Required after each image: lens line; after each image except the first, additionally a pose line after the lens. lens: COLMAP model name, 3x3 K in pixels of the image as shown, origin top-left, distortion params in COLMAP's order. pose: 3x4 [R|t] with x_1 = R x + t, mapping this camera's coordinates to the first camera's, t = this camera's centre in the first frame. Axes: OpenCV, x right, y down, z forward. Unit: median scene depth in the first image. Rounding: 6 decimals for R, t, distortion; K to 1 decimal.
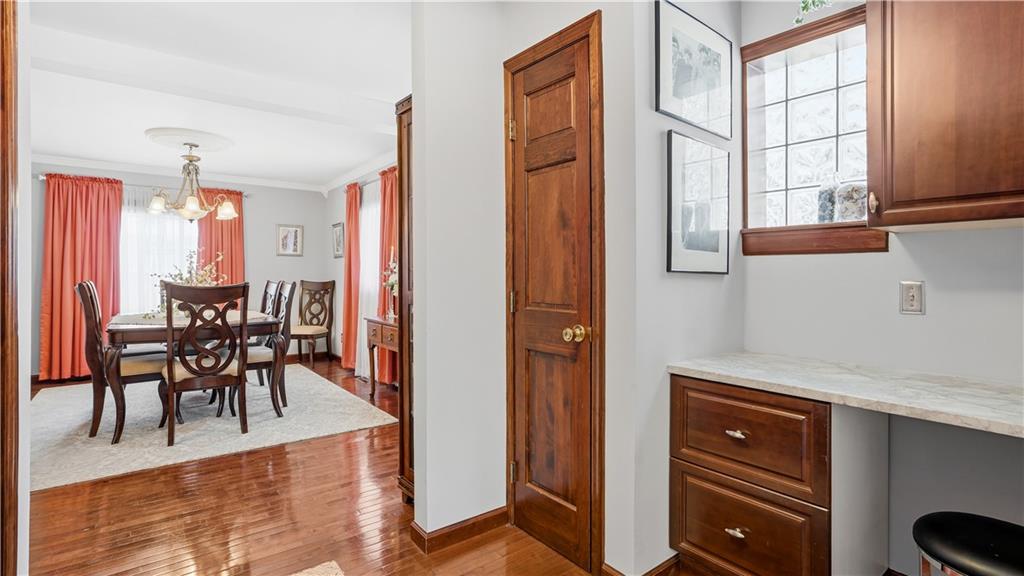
lens RADIAL K [[484.7, 0, 519.3], [0, 484.7, 281.2], [0, 0, 1]] dist [-0.019442, 0.034392]
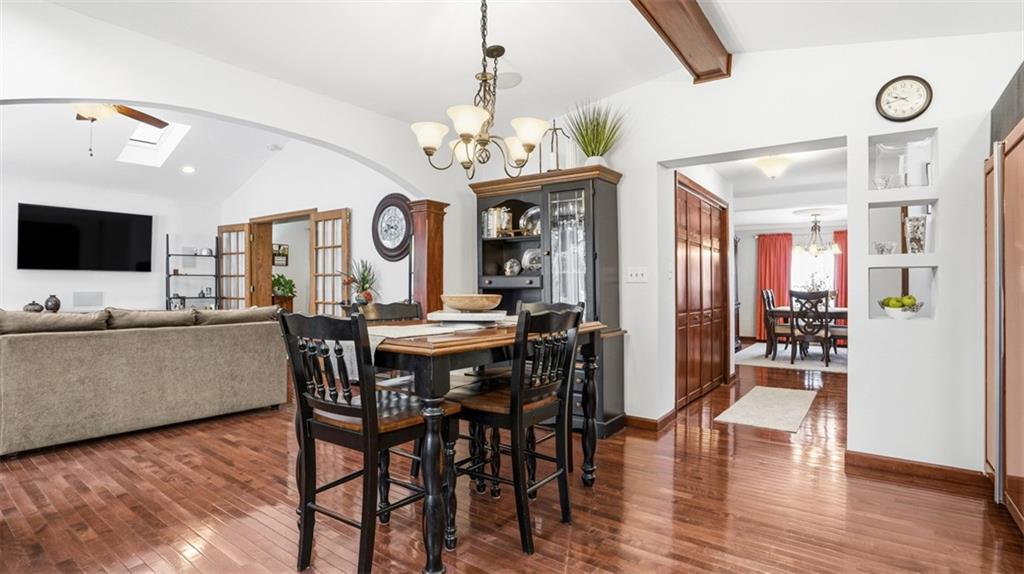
lens RADIAL K [[484.7, 0, 519.3], [0, 484.7, 280.2], [0, 0, 1]] dist [-0.019442, 0.034392]
pose [[0.295778, -0.002256, -0.955254, 0.919144], [-0.024942, 0.999638, -0.010084, 0.013583], [0.954931, 0.026809, 0.295614, -0.749036]]
